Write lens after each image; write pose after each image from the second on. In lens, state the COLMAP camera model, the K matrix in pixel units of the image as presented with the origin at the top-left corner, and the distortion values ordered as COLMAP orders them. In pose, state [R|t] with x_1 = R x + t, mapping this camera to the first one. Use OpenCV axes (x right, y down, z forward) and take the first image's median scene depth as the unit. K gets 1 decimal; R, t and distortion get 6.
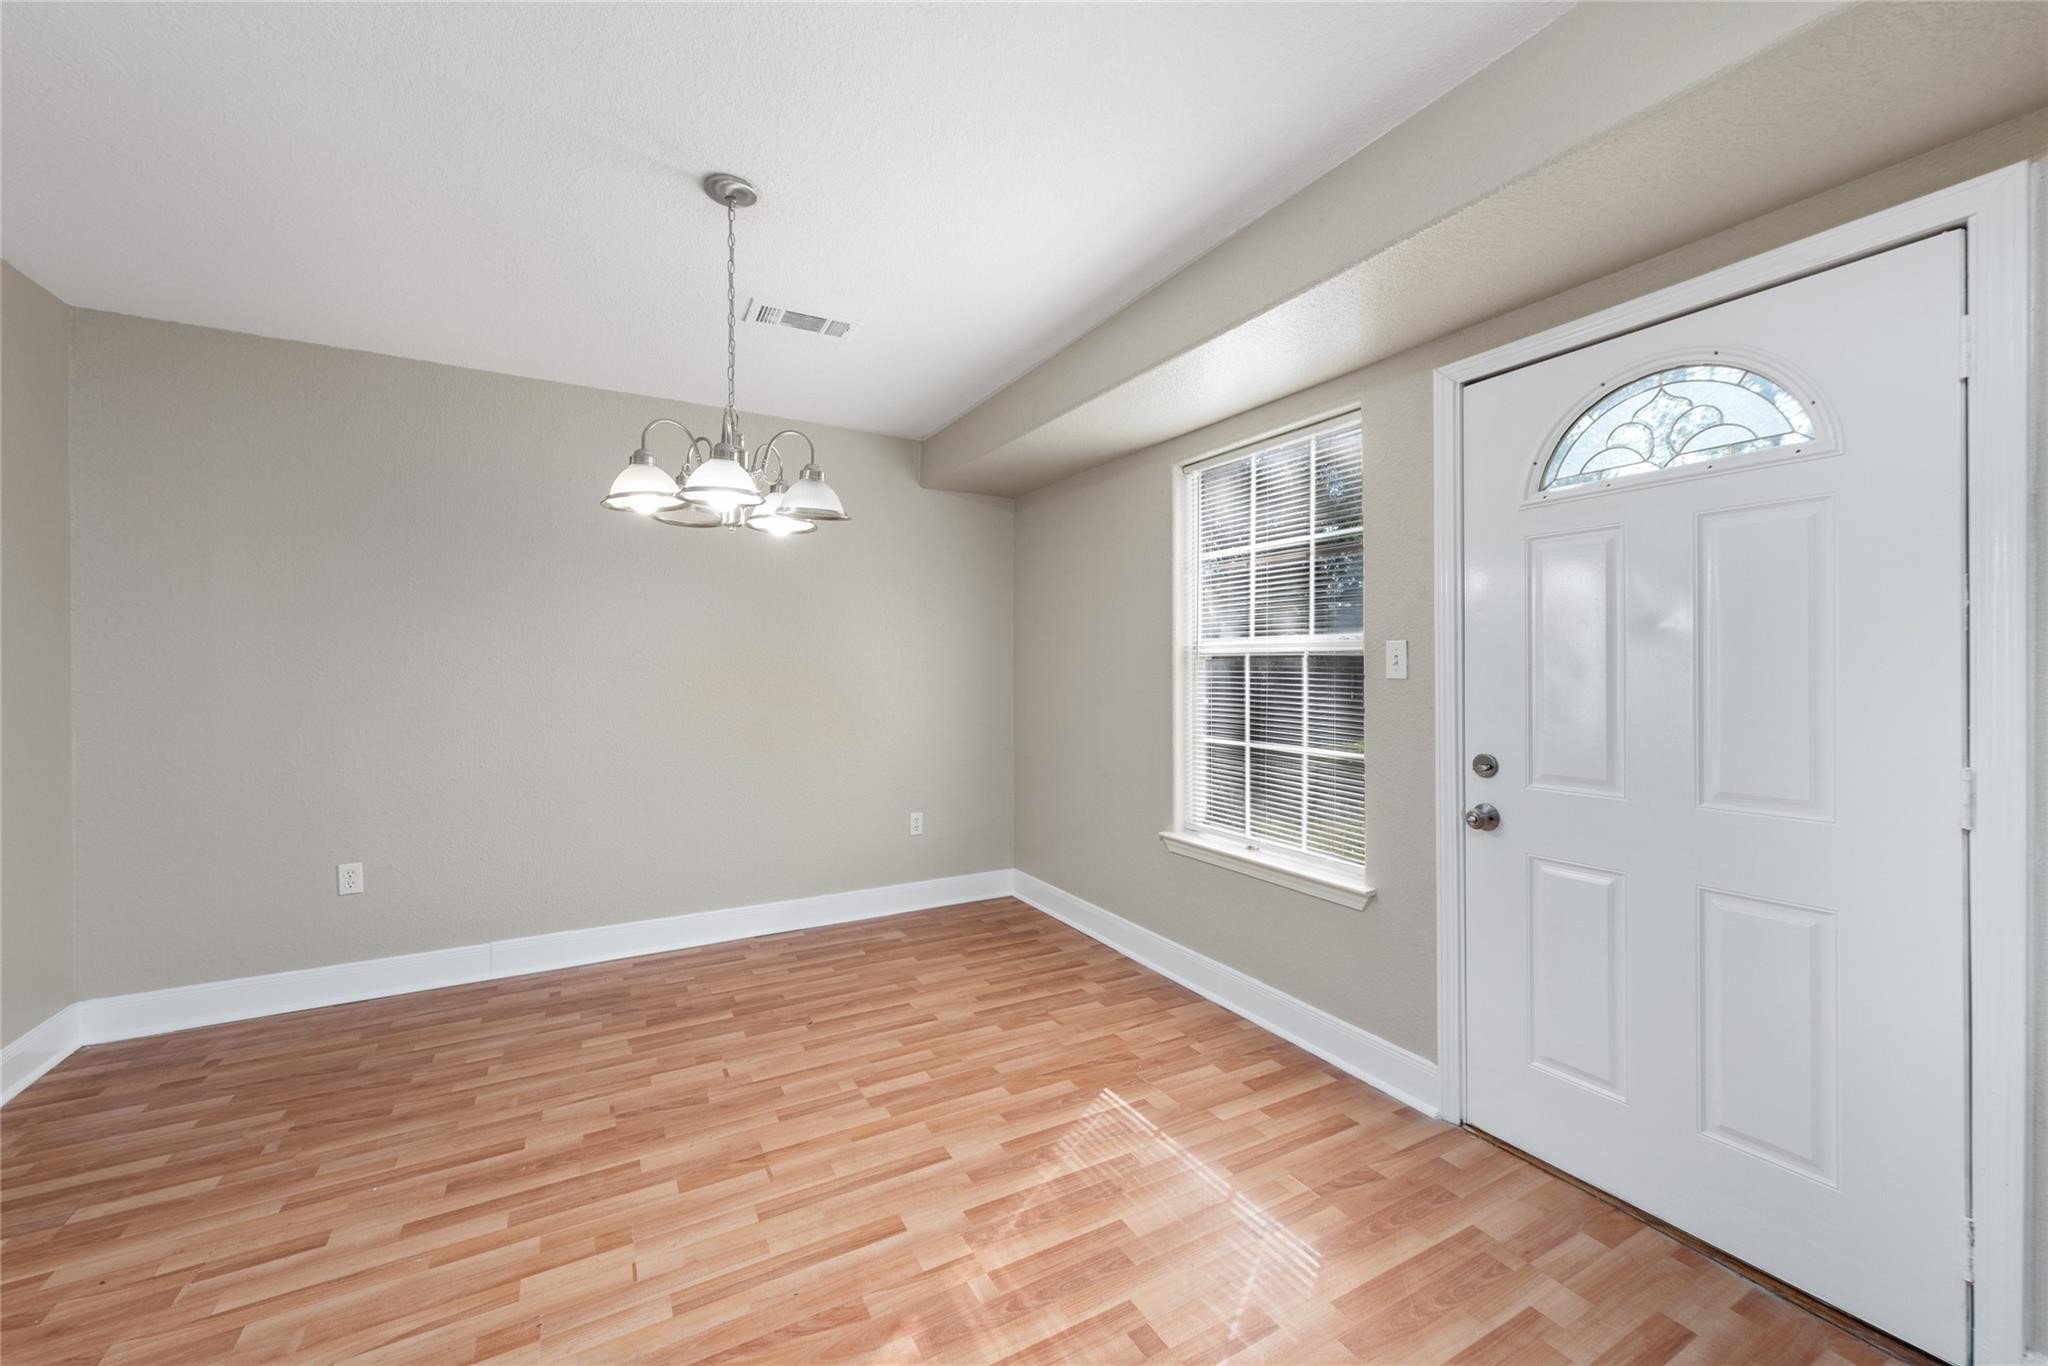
lens RADIAL K [[780.3, 0, 1007.0], [0, 780.3, 677.1], [0, 0, 1]] dist [0.000904, 0.000054]
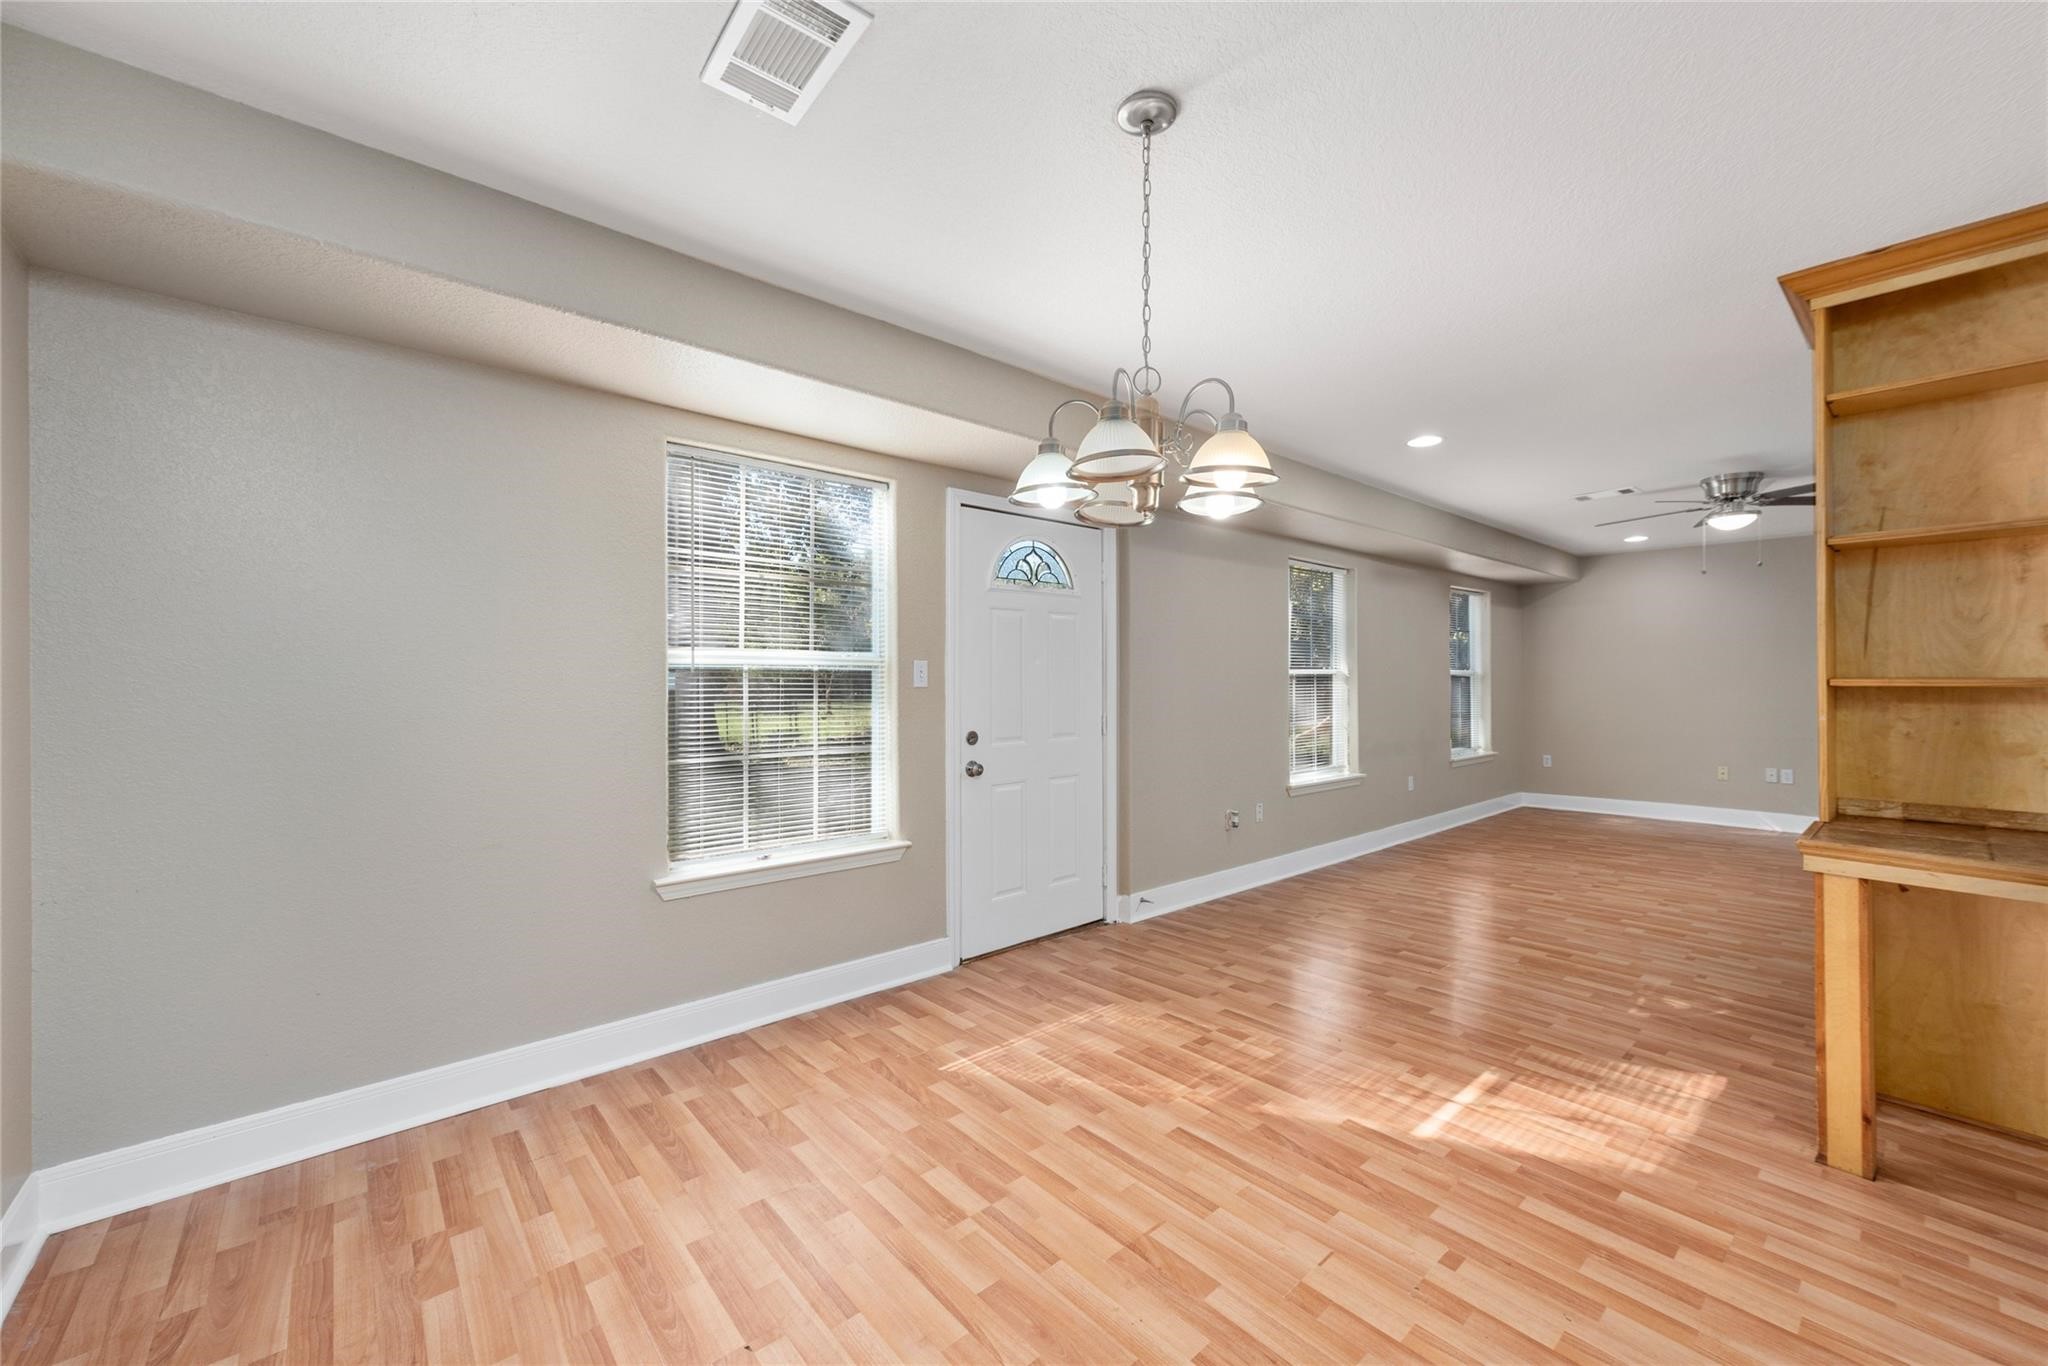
lens RADIAL K [[823.7, 0, 1035.9], [0, 823.7, 686.2], [0, 0, 1]] dist [0.003013, 0.000046]
pose [[-0.220422, -0.006528, 0.975383, -1.065392], [0.013490, 0.999862, 0.009741, -0.012197], [-0.975311, 0.015305, -0.220304, 1.174059]]
